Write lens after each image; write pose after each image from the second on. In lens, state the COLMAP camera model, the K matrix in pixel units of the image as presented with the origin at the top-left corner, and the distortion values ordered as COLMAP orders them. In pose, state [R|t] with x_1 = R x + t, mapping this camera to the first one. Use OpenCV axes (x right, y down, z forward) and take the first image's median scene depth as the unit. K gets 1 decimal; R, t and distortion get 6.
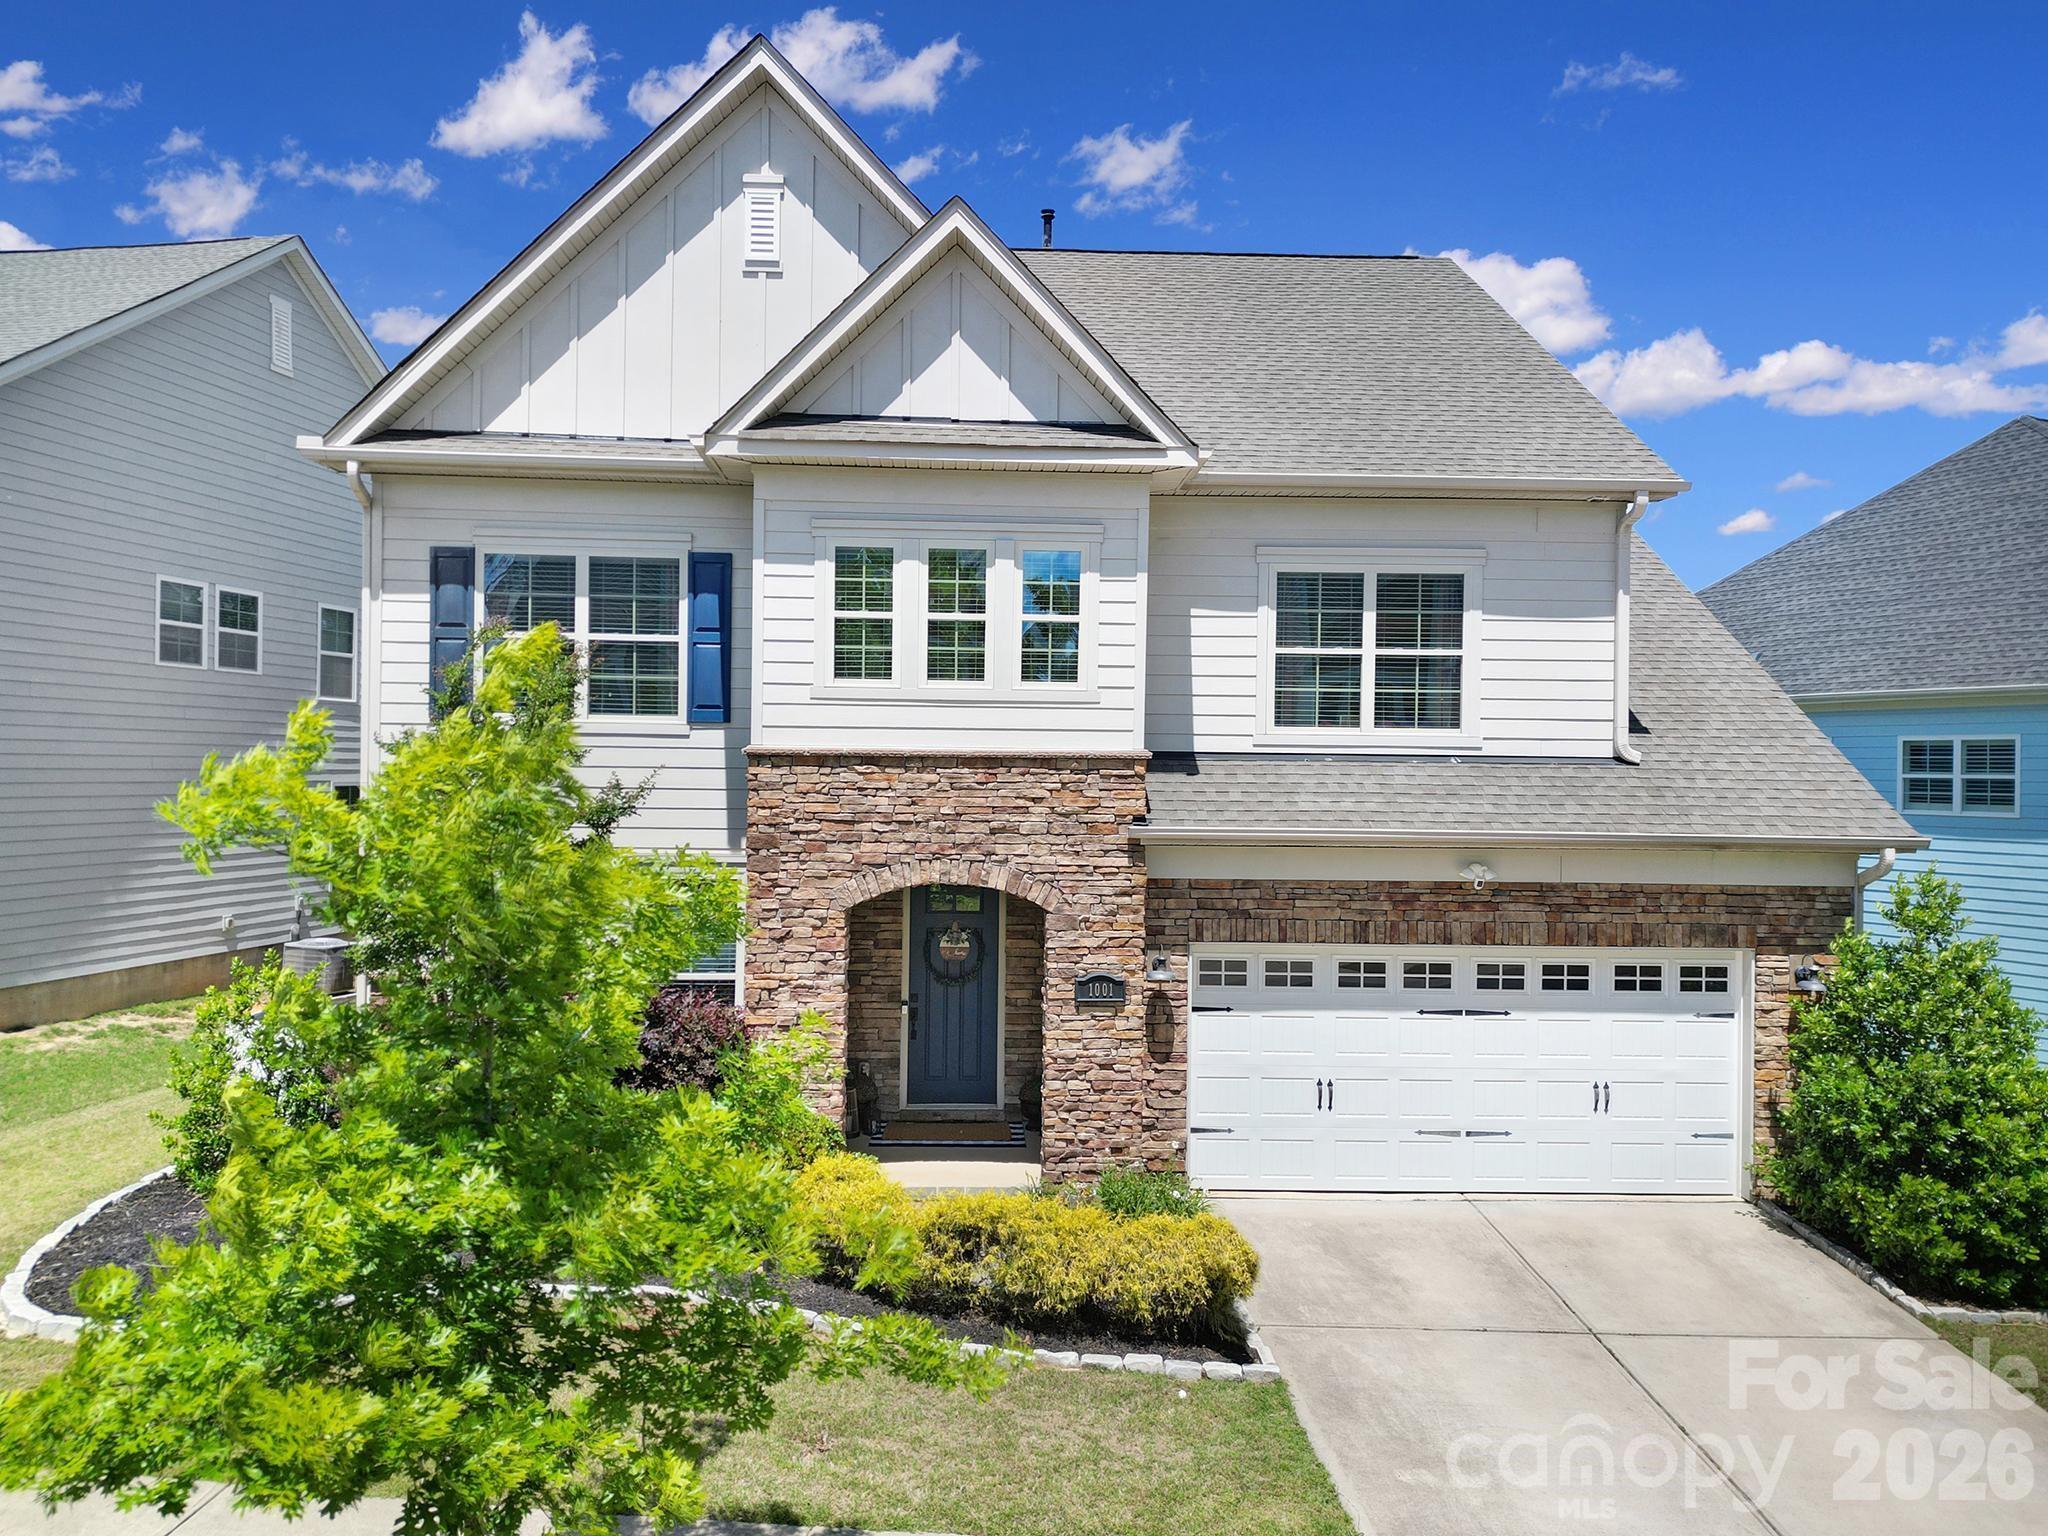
lens RADIAL K [[1423.4, 0, 1018.4], [0, 1423.4, 769.8], [0, 0, 1]] dist [0.082492, -0.102536]
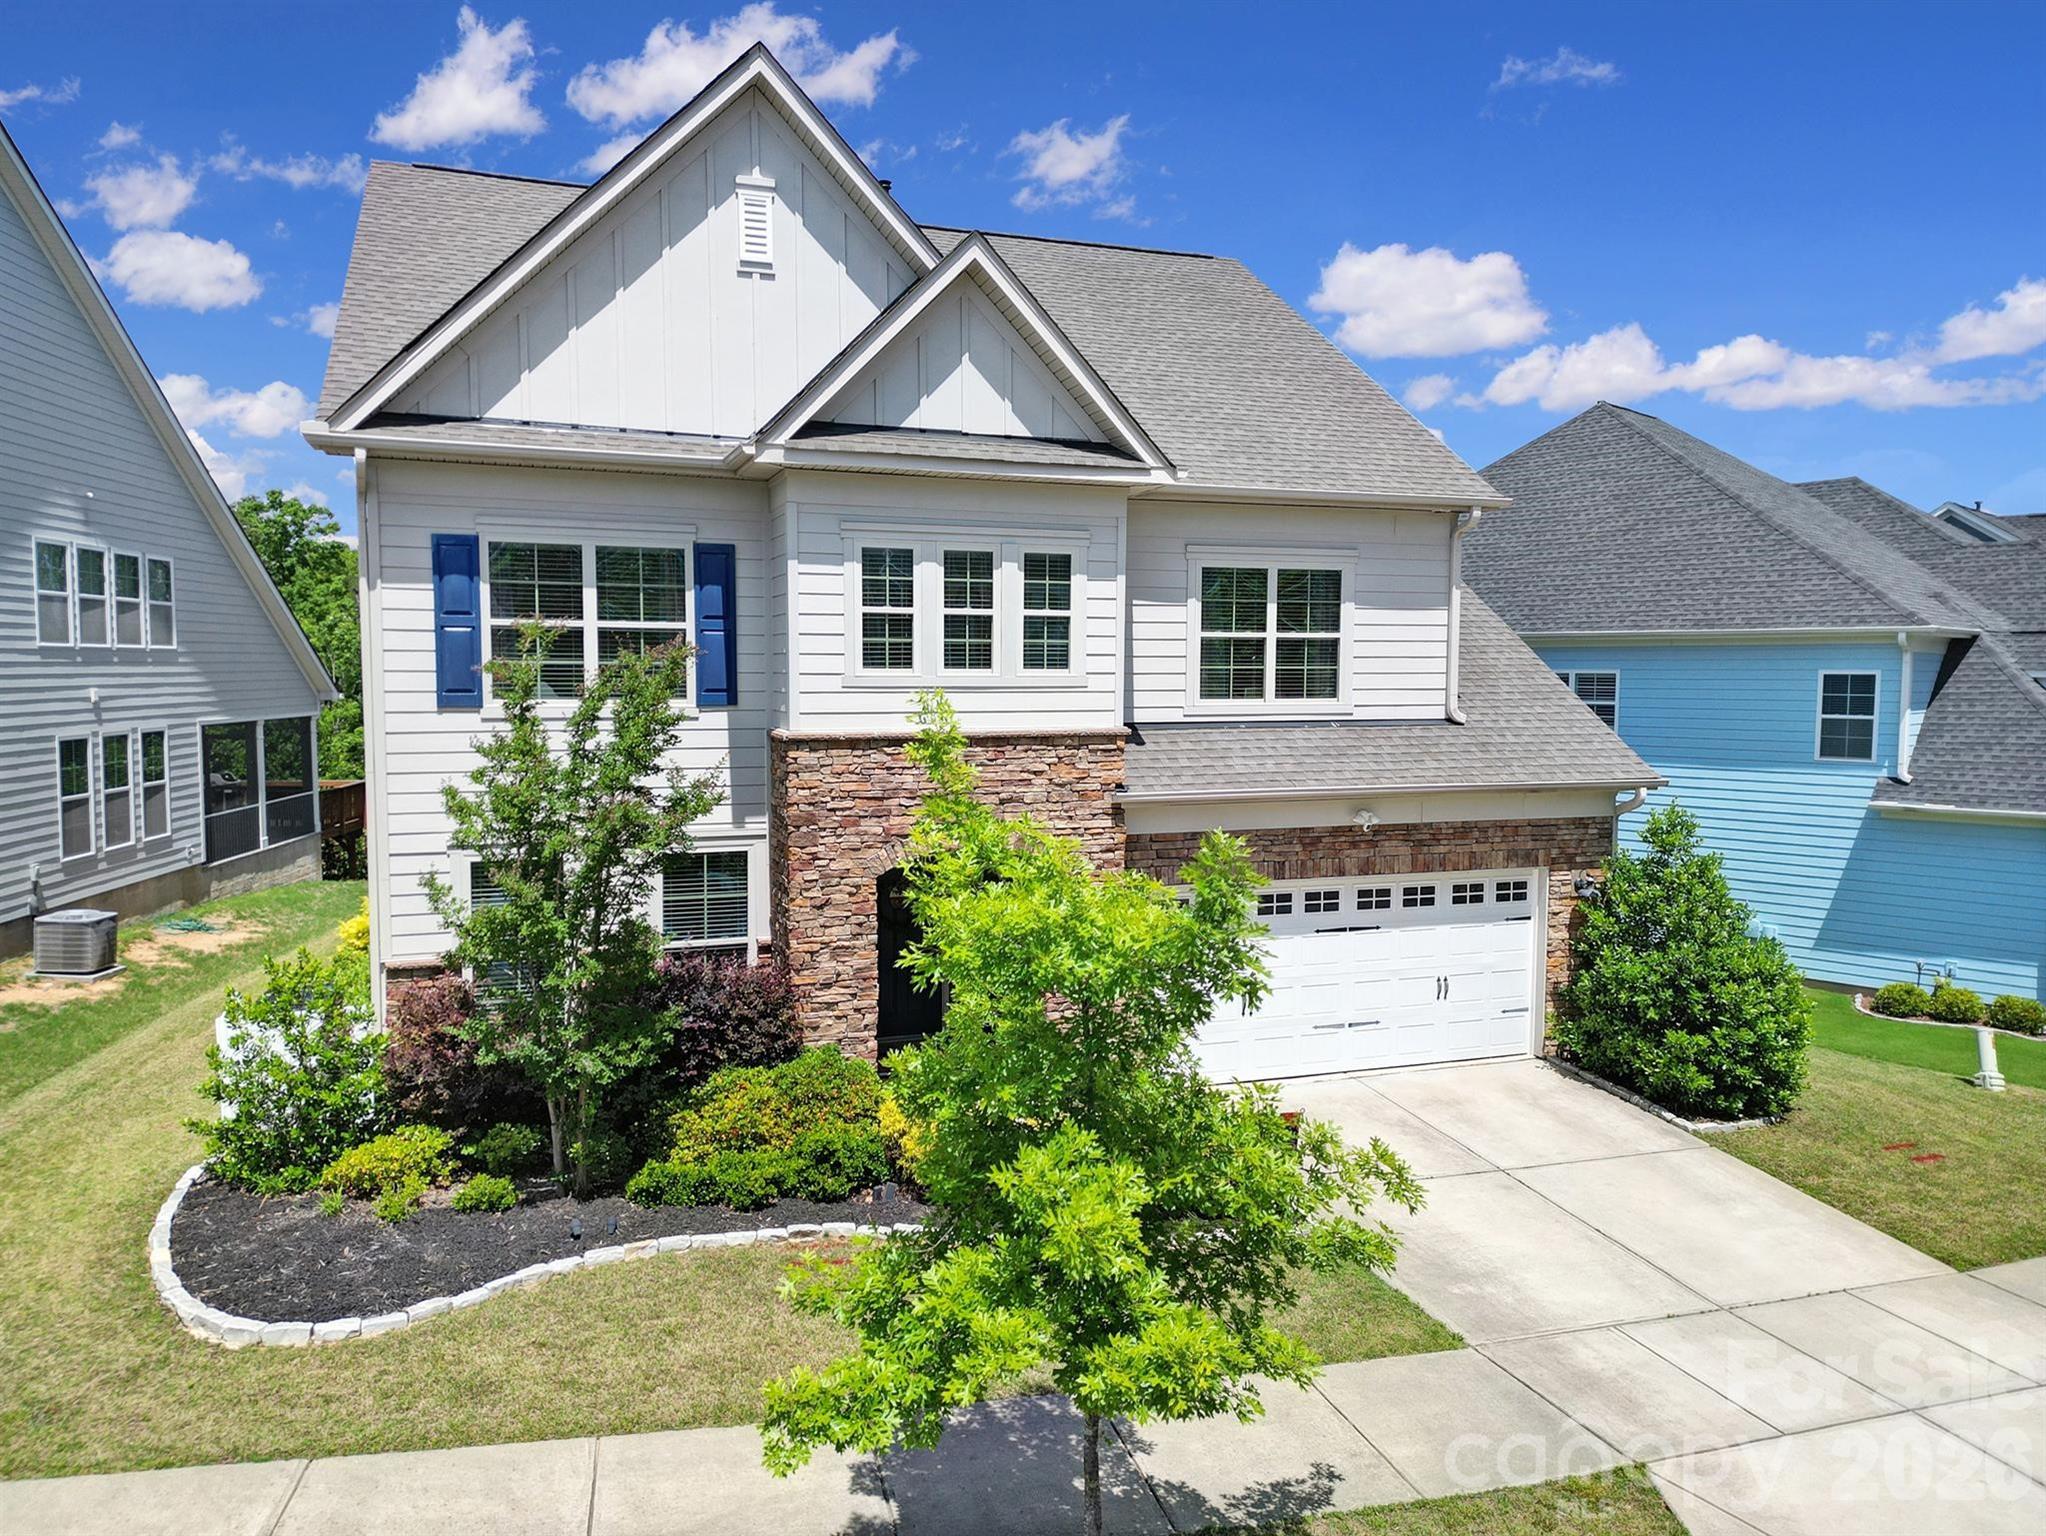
lens RADIAL K [[1422.0, 0, 1017.4], [0, 1422.0, 769.8], [0, 0, 1]] dist [0.082492, -0.102536]
pose [[0.953624, -0.031317, 0.299367, -0.338059], [0.008694, 0.997024, 0.076605, -0.067649], [-0.300875, -0.070450, 0.951058, -0.081542]]
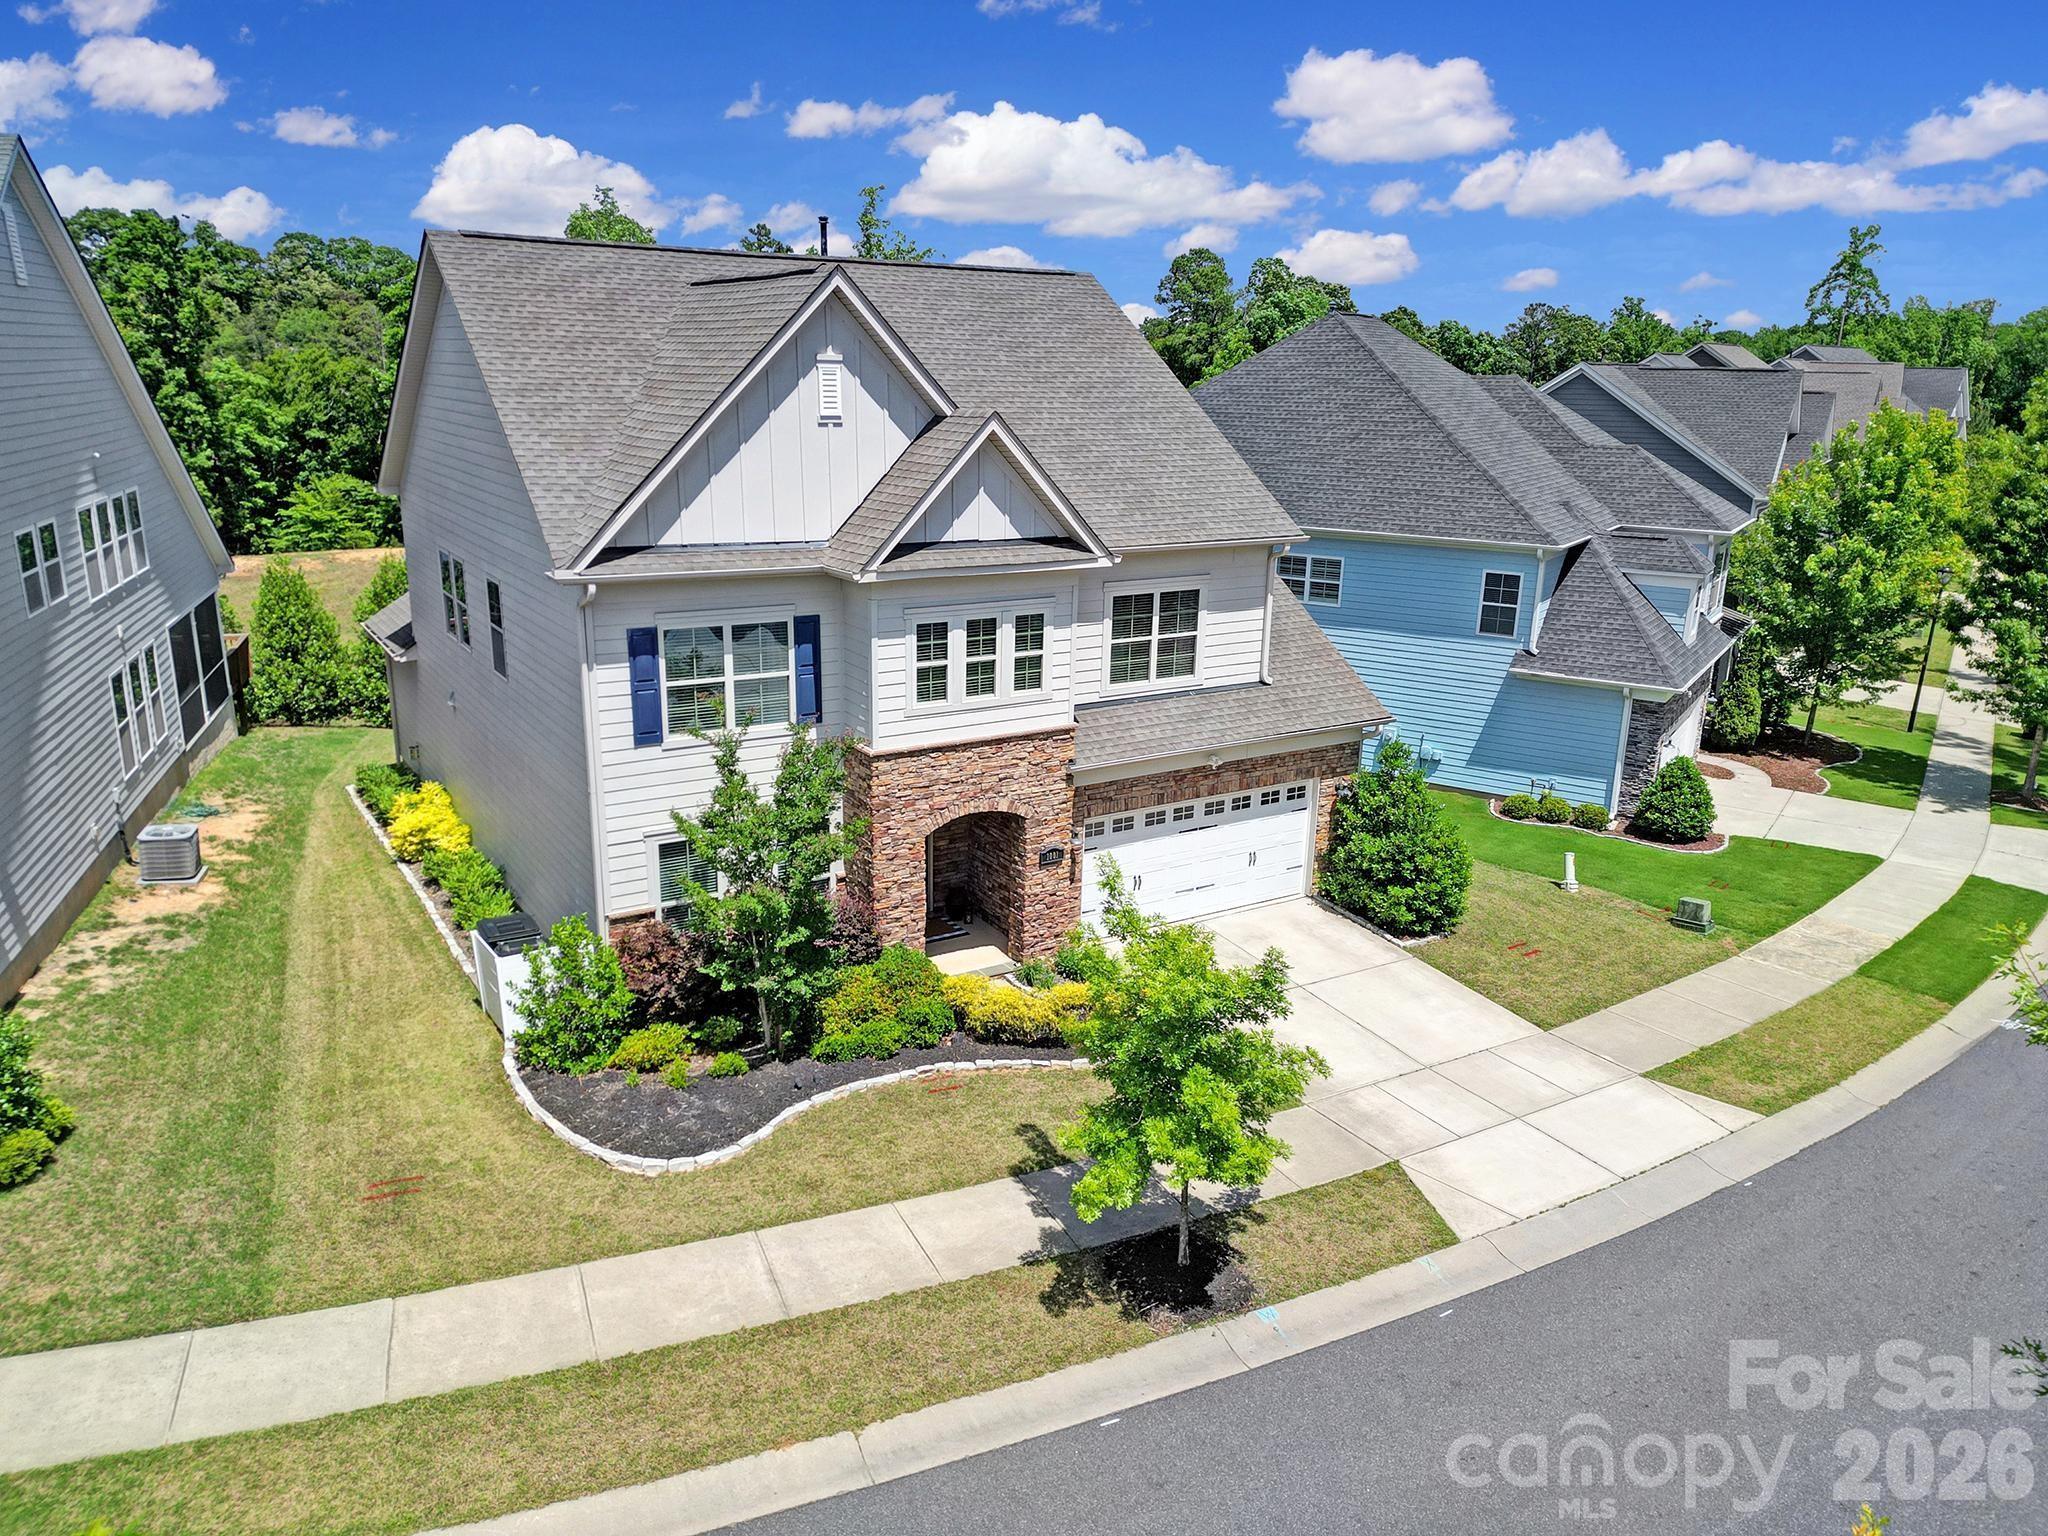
lens RADIAL K [[1423.4, 0, 1018.4], [0, 1423.4, 769.8], [0, 0, 1]] dist [0.082492, -0.102536]
pose [[0.867630, -0.132684, 0.479179, -0.803841], [-0.008426, 0.959674, 0.280989, -0.441823], [-0.497138, -0.247832, 0.831525, -0.429493]]
